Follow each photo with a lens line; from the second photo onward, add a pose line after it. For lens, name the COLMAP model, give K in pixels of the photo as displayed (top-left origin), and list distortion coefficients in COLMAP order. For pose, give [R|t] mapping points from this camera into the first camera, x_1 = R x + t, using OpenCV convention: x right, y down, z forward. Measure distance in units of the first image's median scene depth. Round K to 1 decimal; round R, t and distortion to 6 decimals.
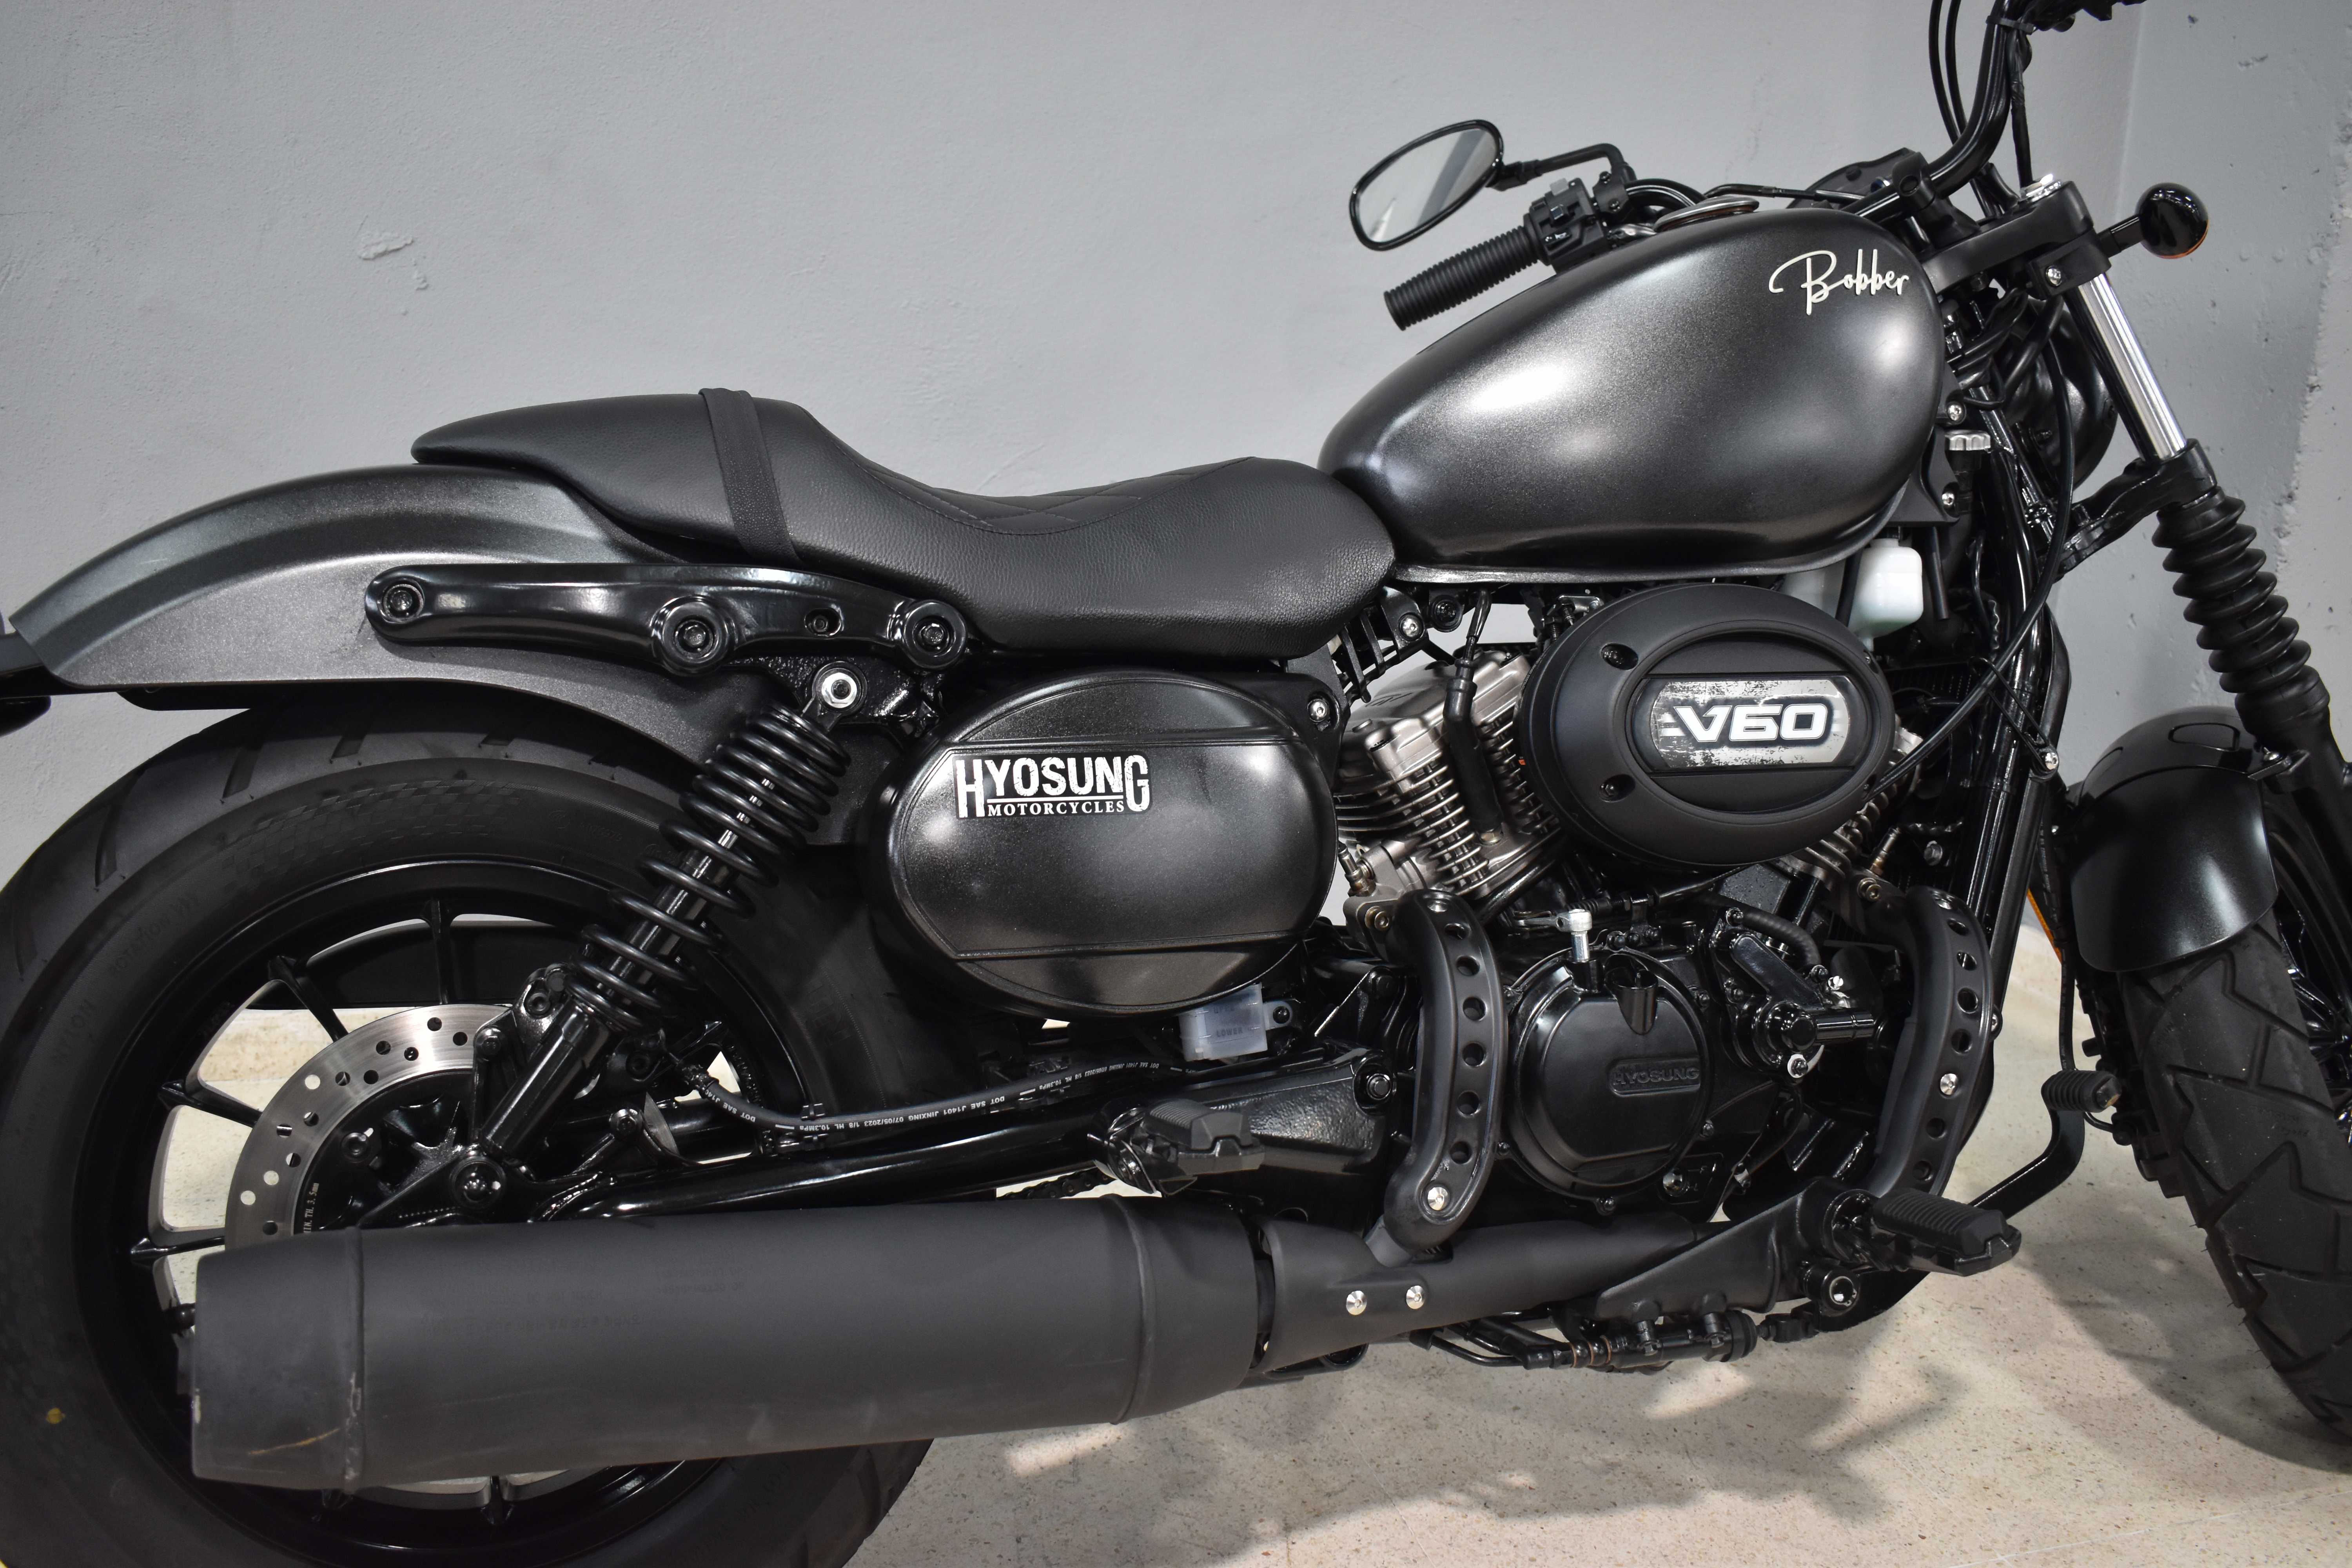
lens RADIAL K [[2062.7, 0, 1176.0], [0, 2062.7, 784.0], [0, 0, 1]] dist [-0.093688, 0.007021]
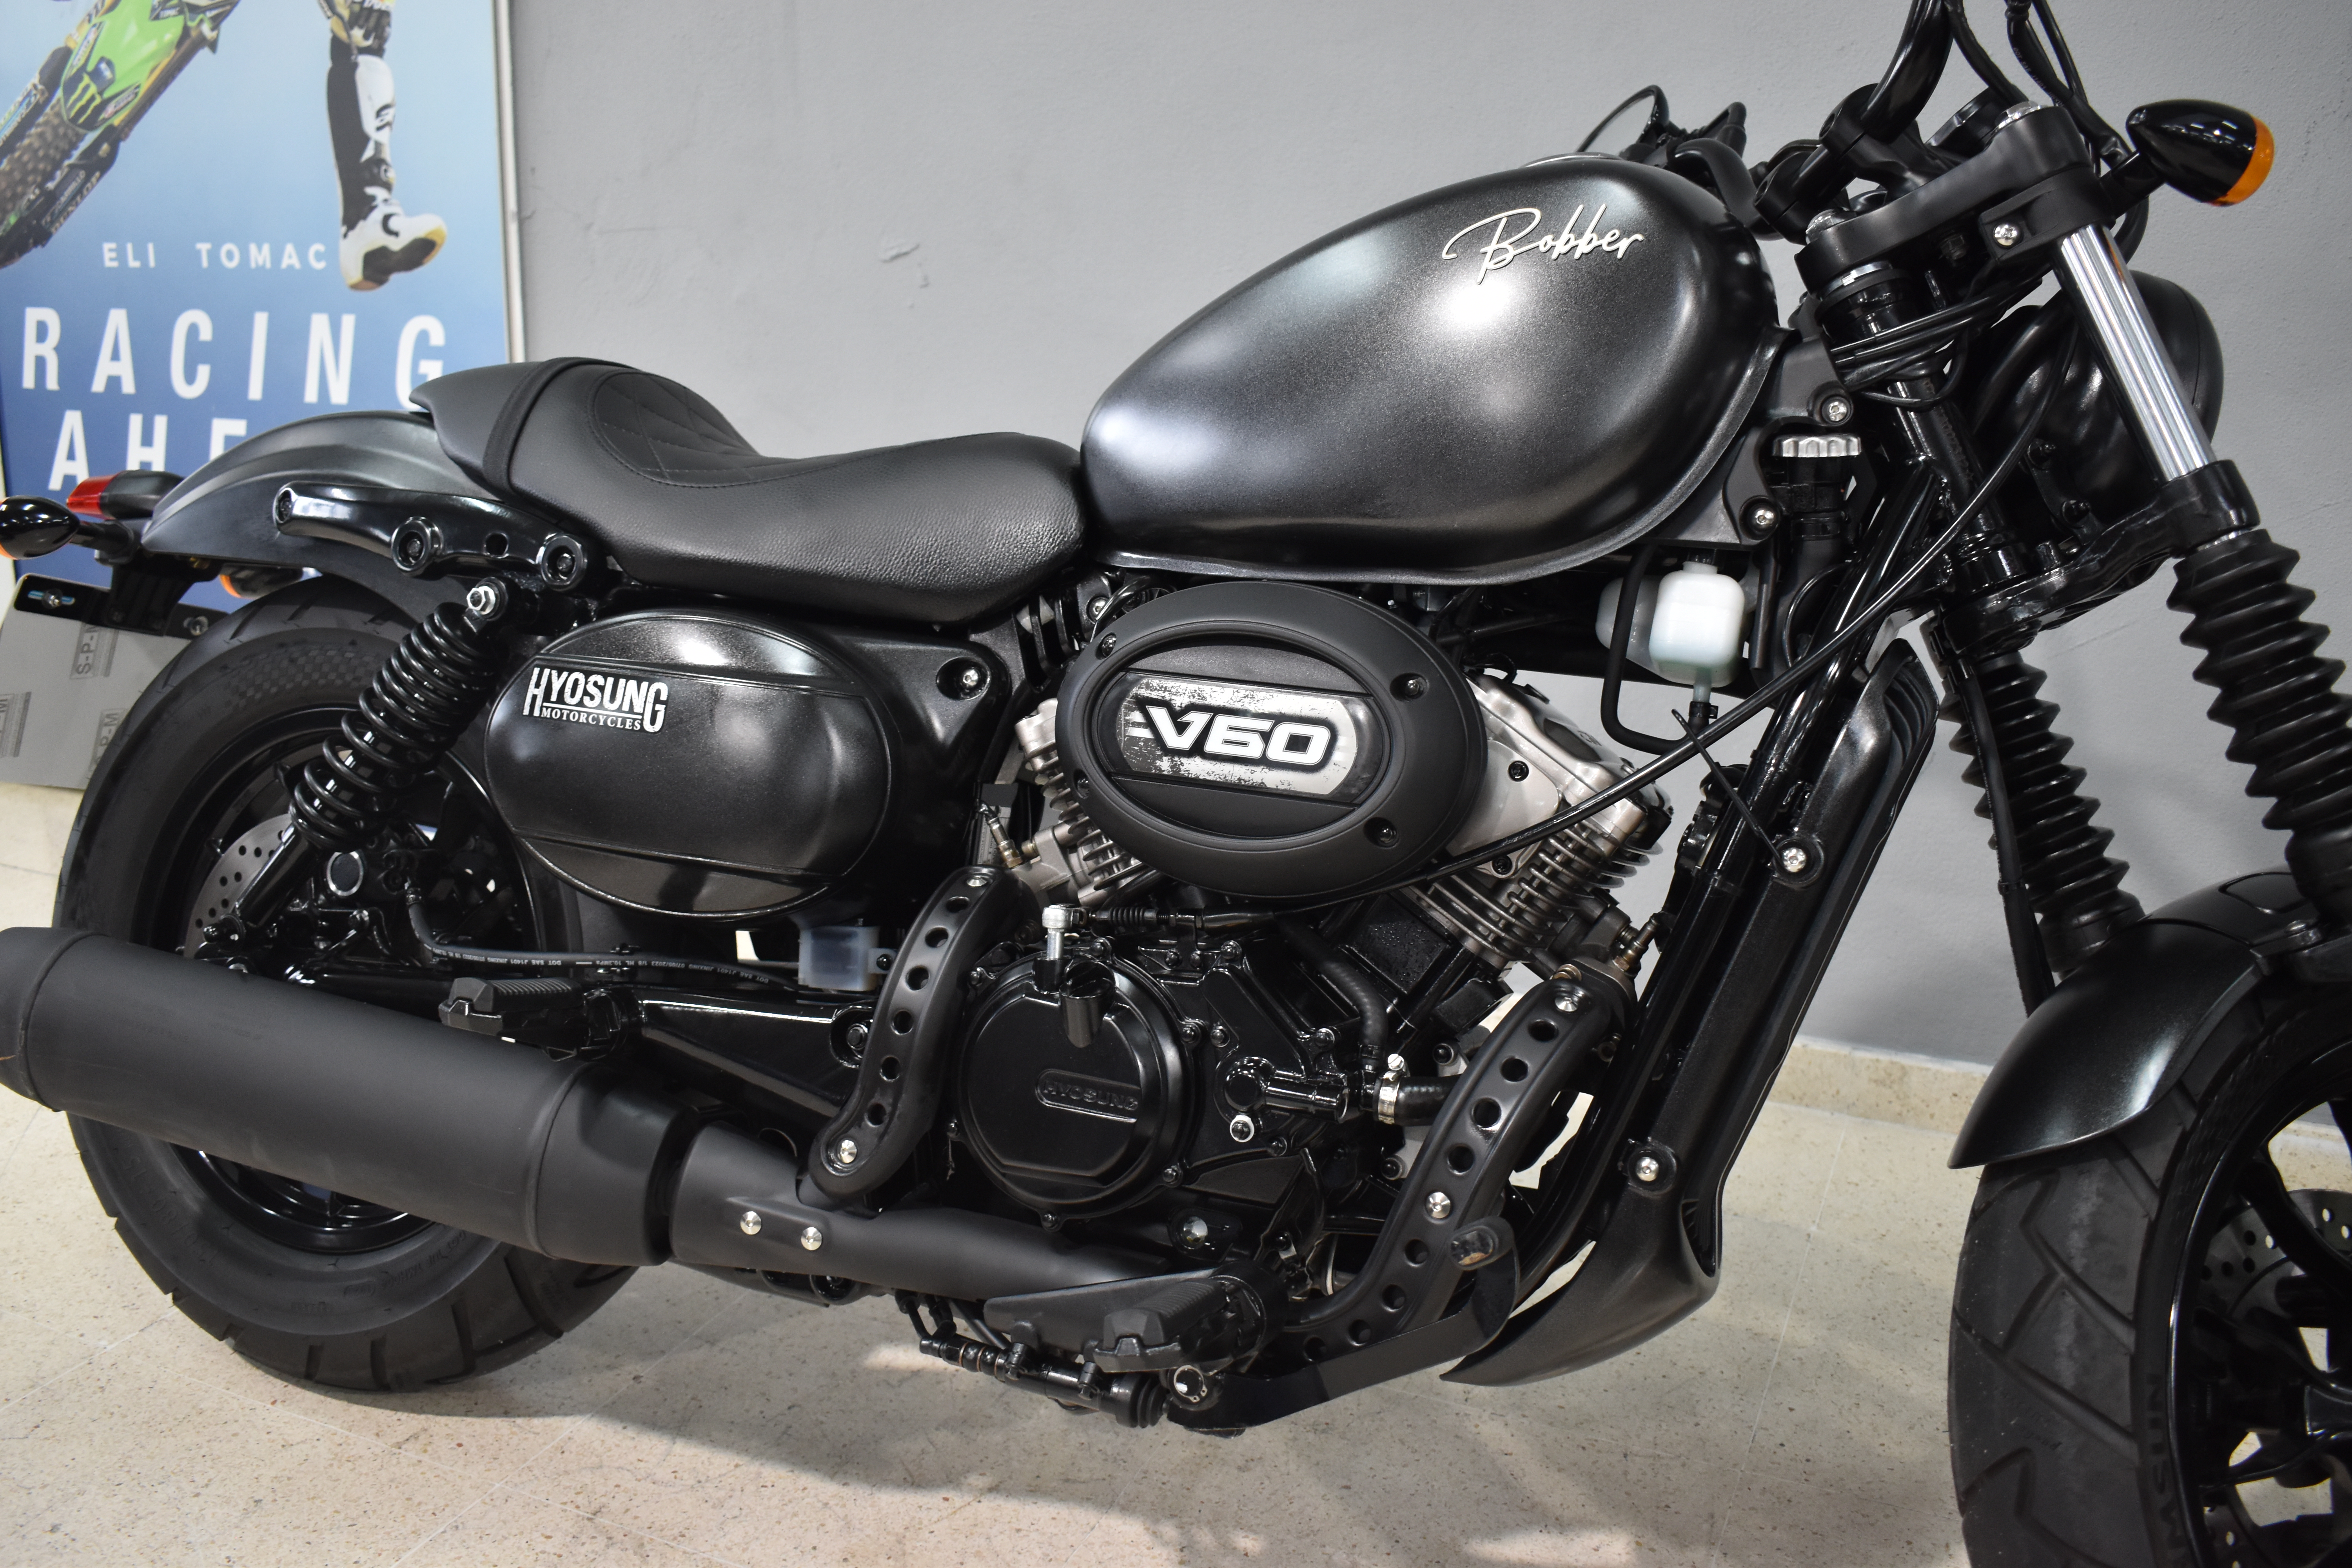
lens RADIAL K [[2062.7, 0, 1176.0], [0, 2062.7, 784.0], [0, 0, 1]] dist [-0.093688, 0.007021]
pose [[0.770827, 0.138647, -0.621774, 0.828063], [-0.147175, 0.988383, 0.037939, -0.039650], [0.619811, 0.062265, 0.782277, 0.280417]]
